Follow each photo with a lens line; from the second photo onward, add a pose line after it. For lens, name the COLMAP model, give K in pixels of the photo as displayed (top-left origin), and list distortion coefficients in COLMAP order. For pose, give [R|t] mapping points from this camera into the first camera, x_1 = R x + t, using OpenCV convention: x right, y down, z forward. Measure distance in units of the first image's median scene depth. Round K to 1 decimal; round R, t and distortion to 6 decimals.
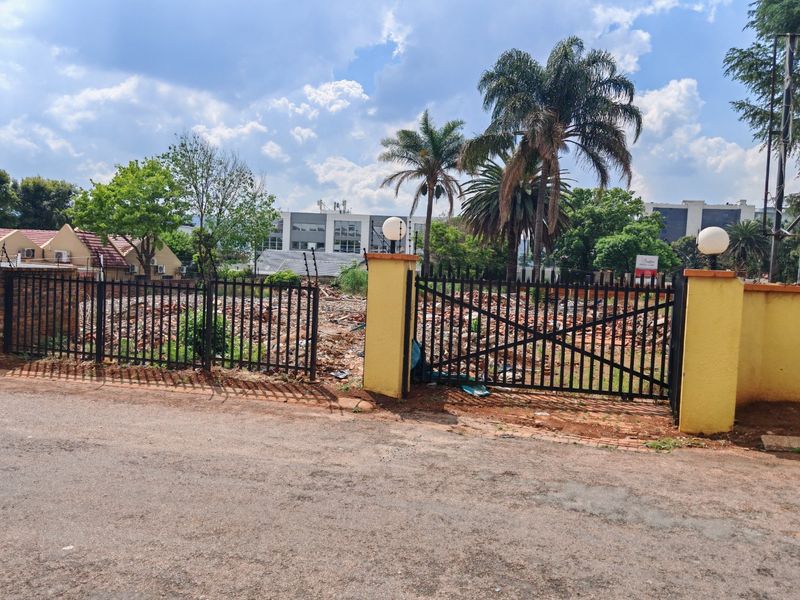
lens RADIAL K [[598.6, 0, 399.6], [0, 598.6, 290.1], [0, 0, 1]] dist [0.062332, -0.078794]
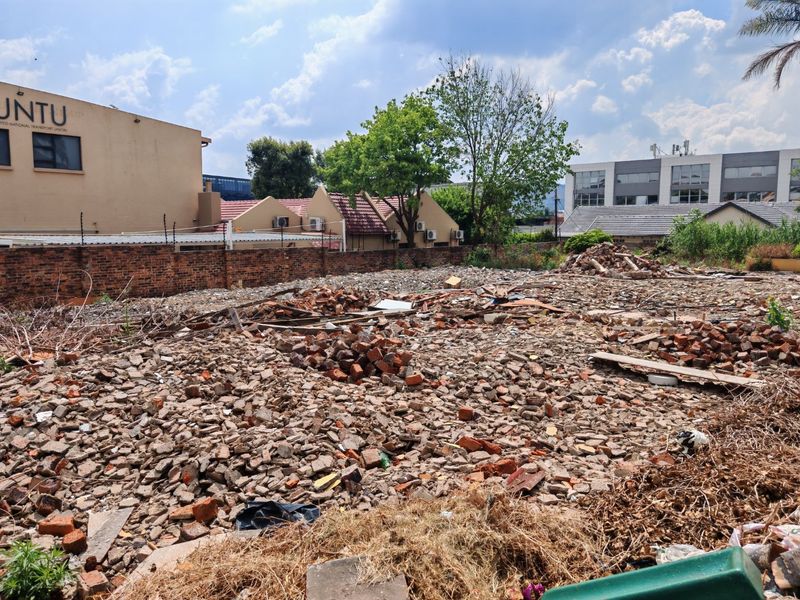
lens RADIAL K [[602.1, 0, 400.0], [0, 602.1, 300.0], [0, 0, 1]] dist [0.026320, -0.044046]
pose [[0.860679, 0.014170, -0.508951, -0.038927], [0.024799, 0.997259, 0.069703, -0.011536], [0.508544, -0.072613, 0.857969, 0.657611]]
